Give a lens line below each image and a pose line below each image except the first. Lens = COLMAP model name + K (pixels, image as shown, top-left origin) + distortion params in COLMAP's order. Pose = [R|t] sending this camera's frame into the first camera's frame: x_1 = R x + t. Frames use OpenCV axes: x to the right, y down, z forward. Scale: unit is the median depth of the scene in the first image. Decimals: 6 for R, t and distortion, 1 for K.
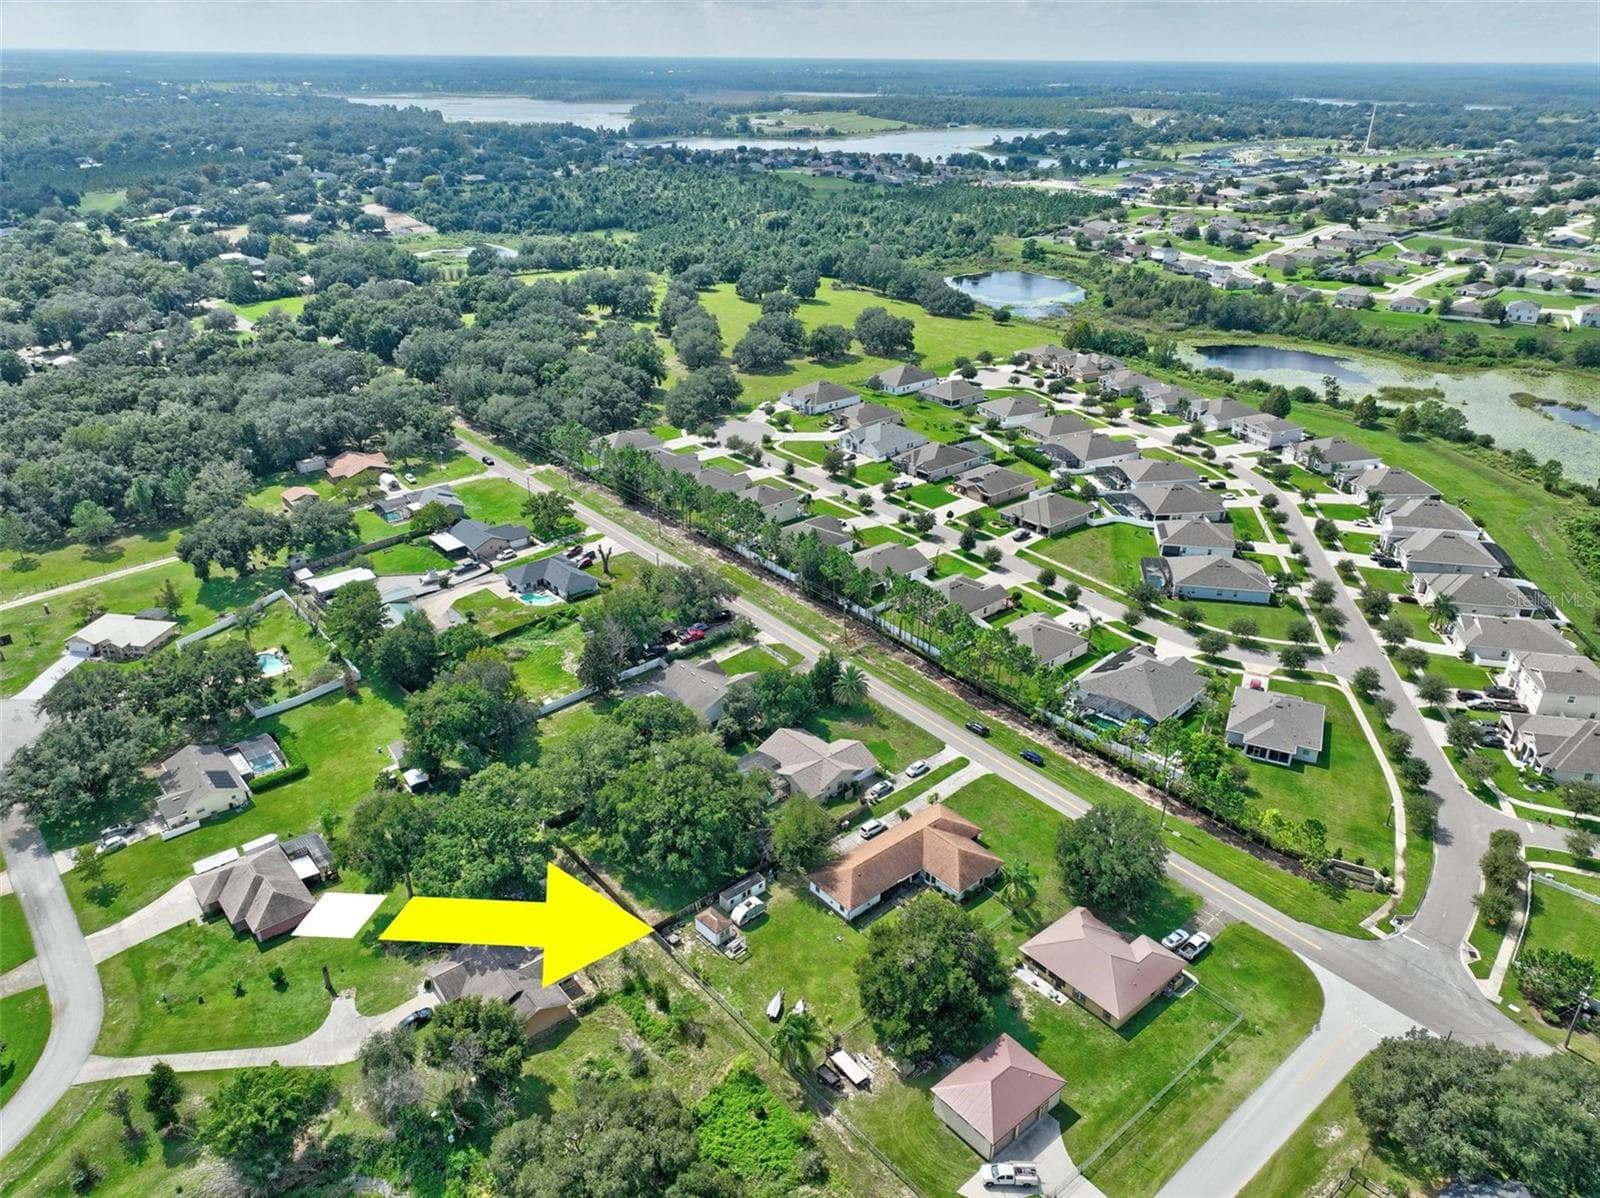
lens RADIAL K [[1125.0, 0, 799.3], [0, 1125.0, 602.3], [0, 0, 1]] dist [0.001717, 0.013266]
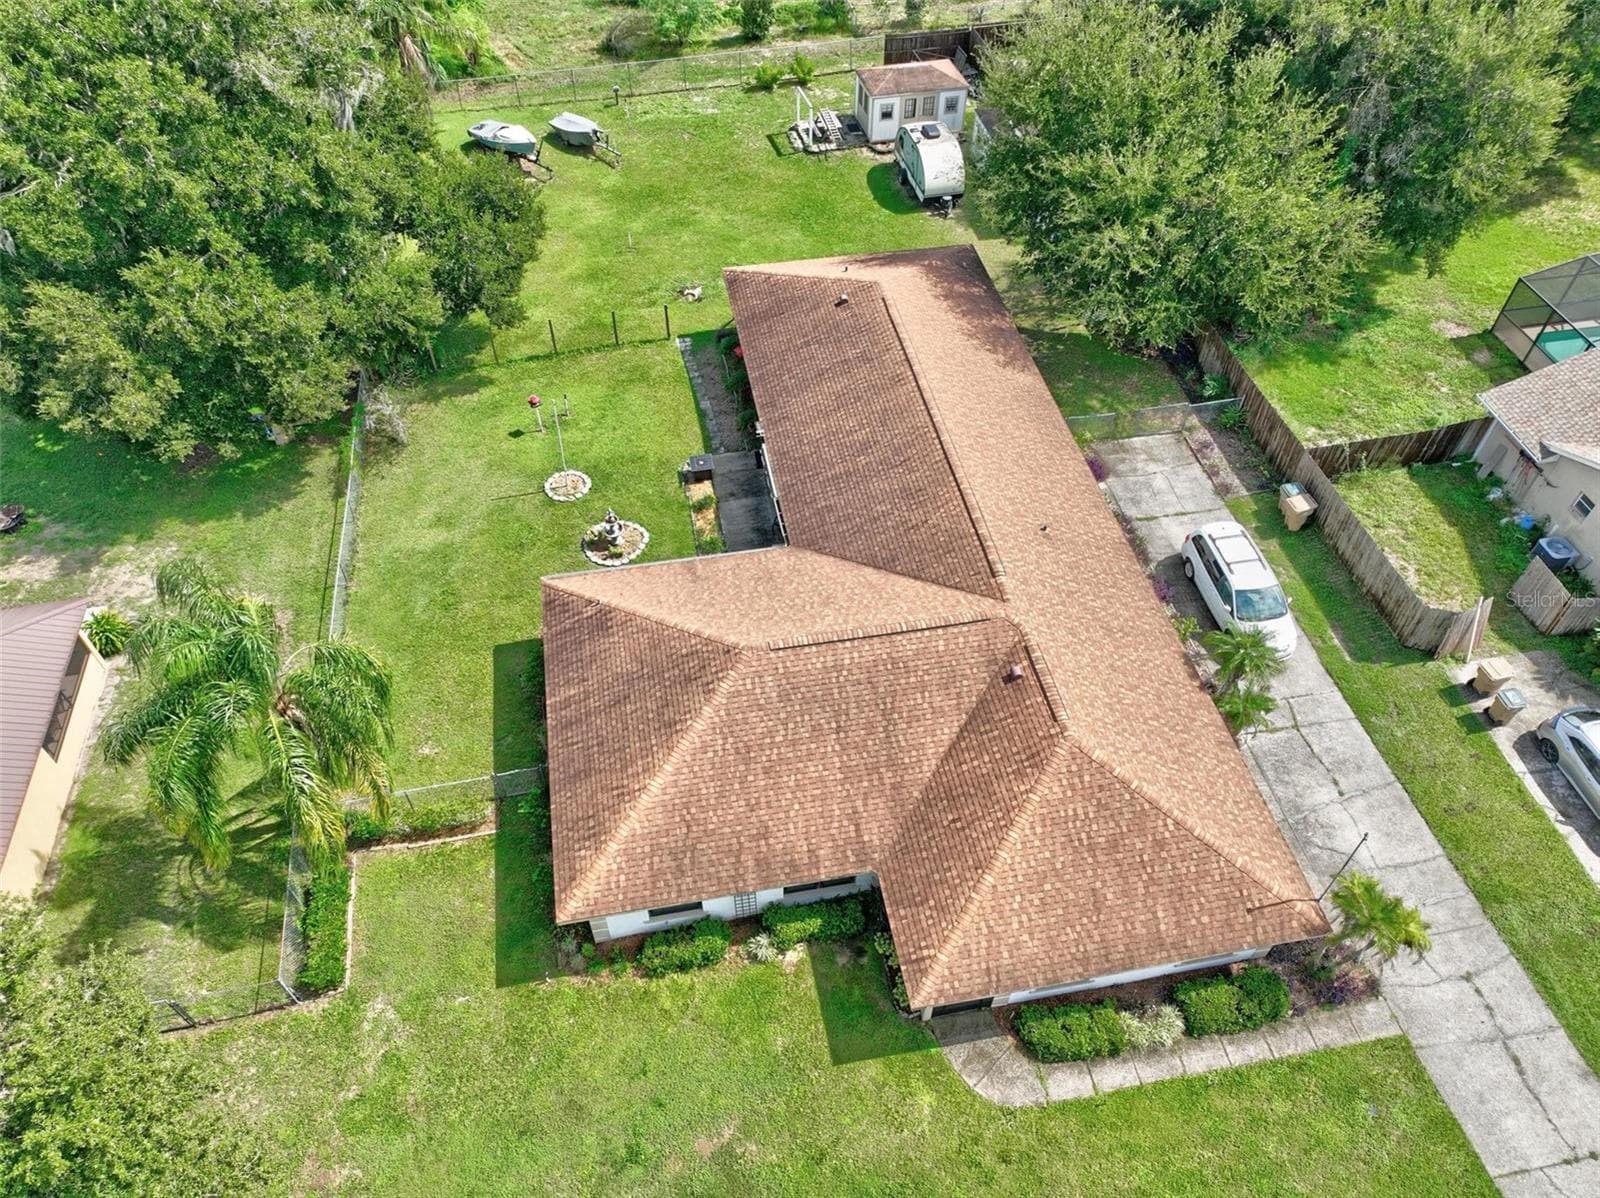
lens RADIAL K [[1125.0, 0, 799.3], [0, 1125.0, 602.3], [0, 0, 1]] dist [0.001717, 0.013266]
pose [[-0.501254, 0.642999, -0.579048, 0.226431], [-0.389670, 0.429755, 0.814535, 0.079459], [0.772594, 0.633927, 0.035141, 0.992331]]
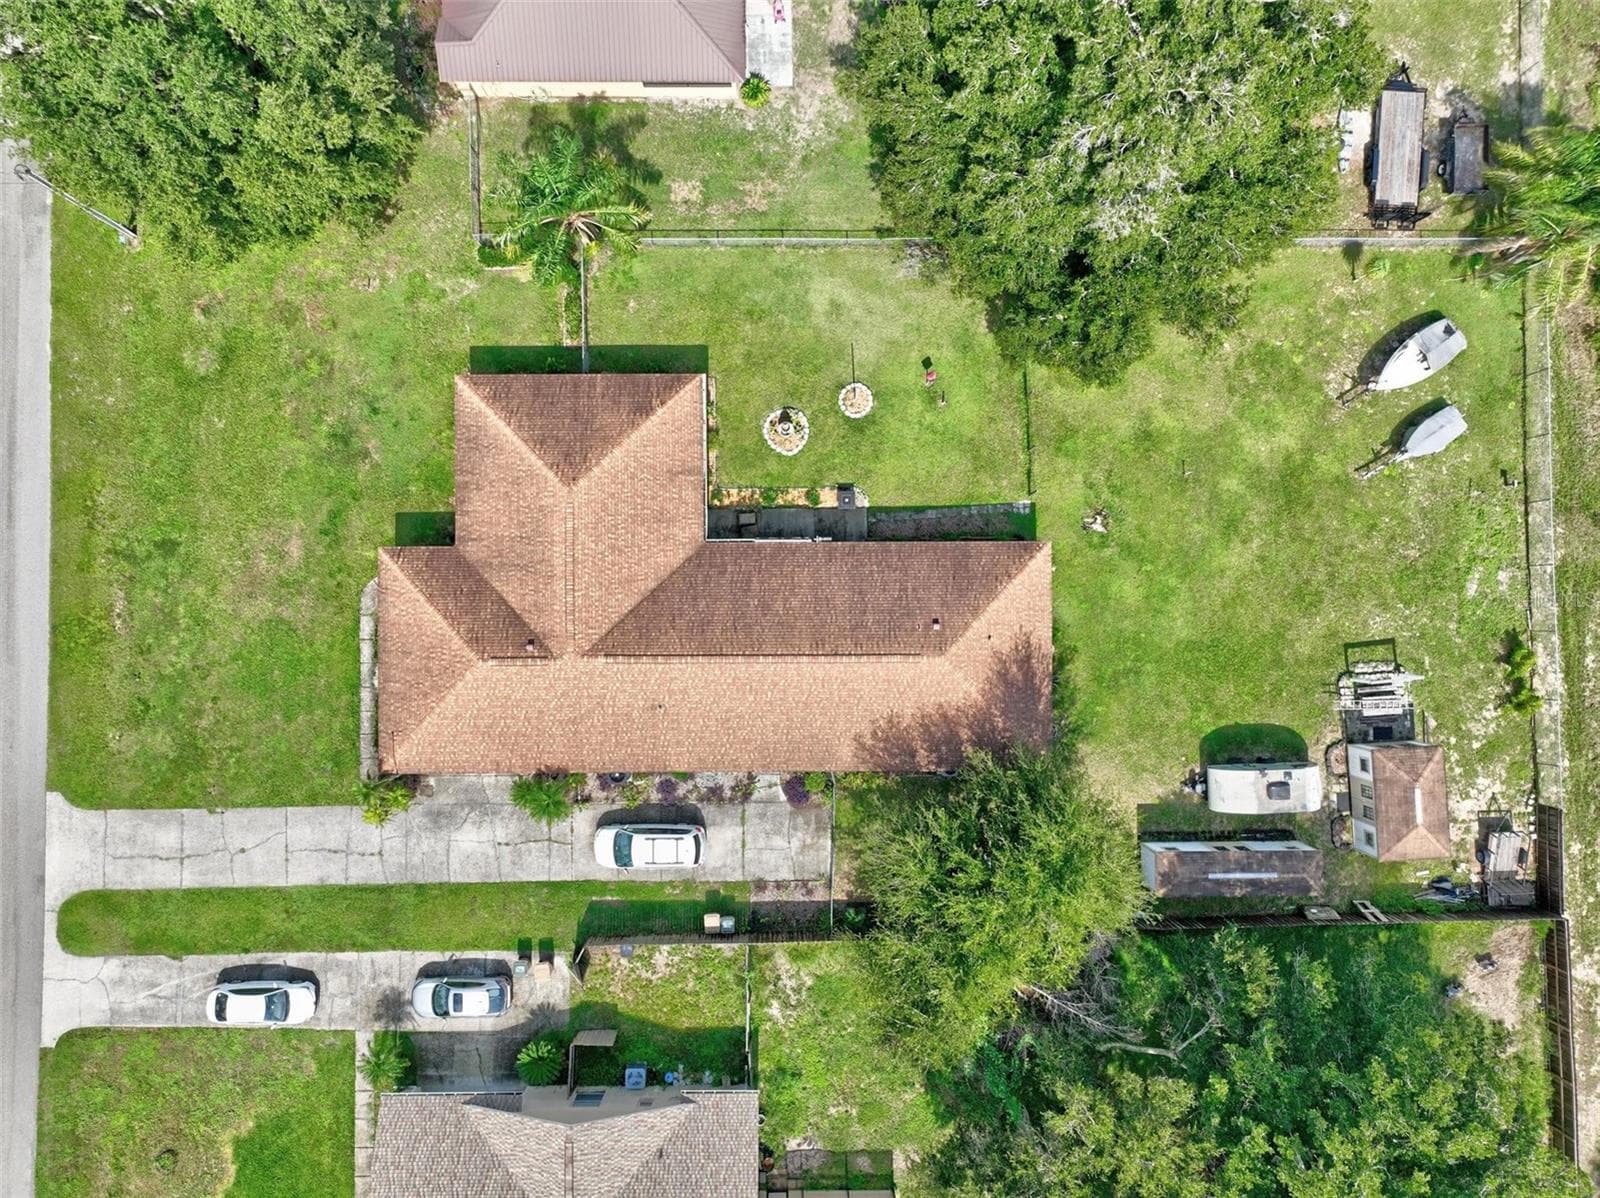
lens RADIAL K [[1125.0, 0, 799.3], [0, 1125.0, 602.3], [0, 0, 1]] dist [0.001717, 0.013266]
pose [[-0.763306, -0.645976, -0.008884, 0.083233], [0.275672, -0.338119, 0.899822, -0.019638], [-0.584267, 0.684391, 0.436166, 0.864619]]
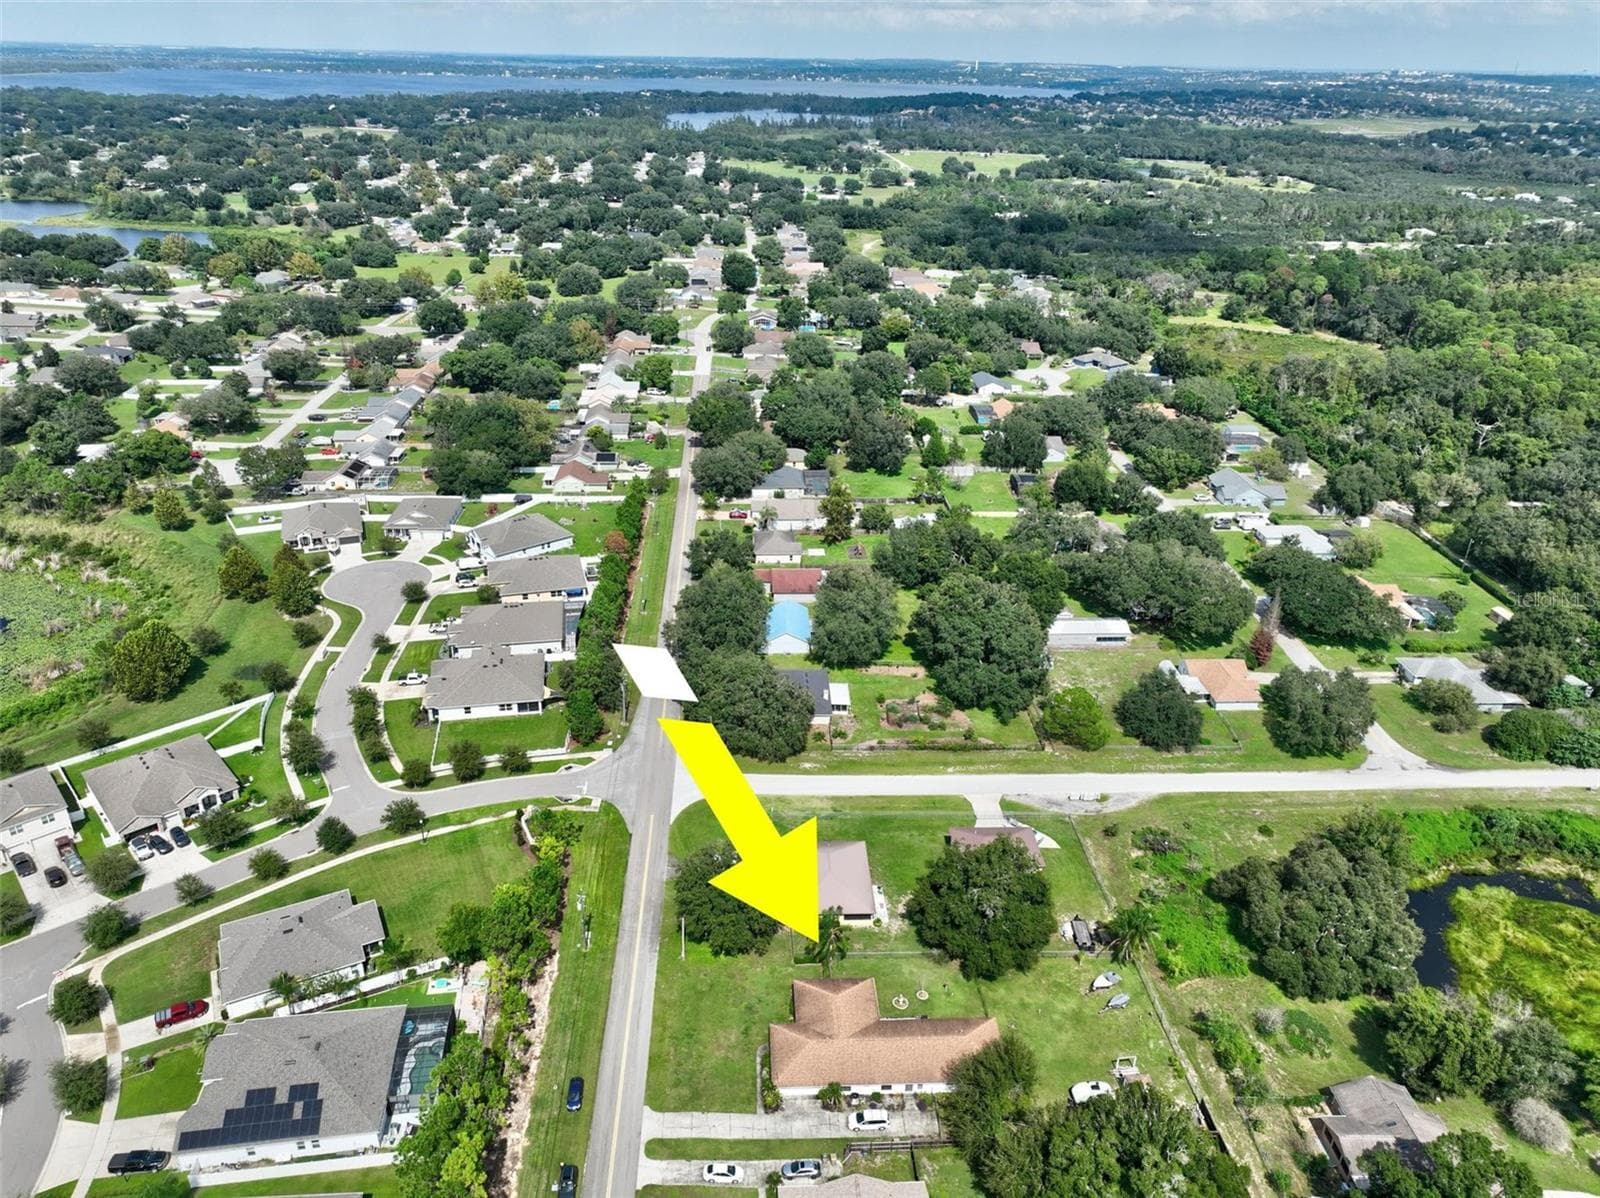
lens RADIAL K [[1125.0, 0, 799.3], [0, 1125.0, 602.3], [0, 0, 1]] dist [0.001717, 0.013266]
pose [[-0.790969, -0.288973, 0.539317, -0.206657], [0.247165, 0.655420, 0.713677, -0.583898], [-0.559712, 0.697796, -0.446993, 1.183106]]
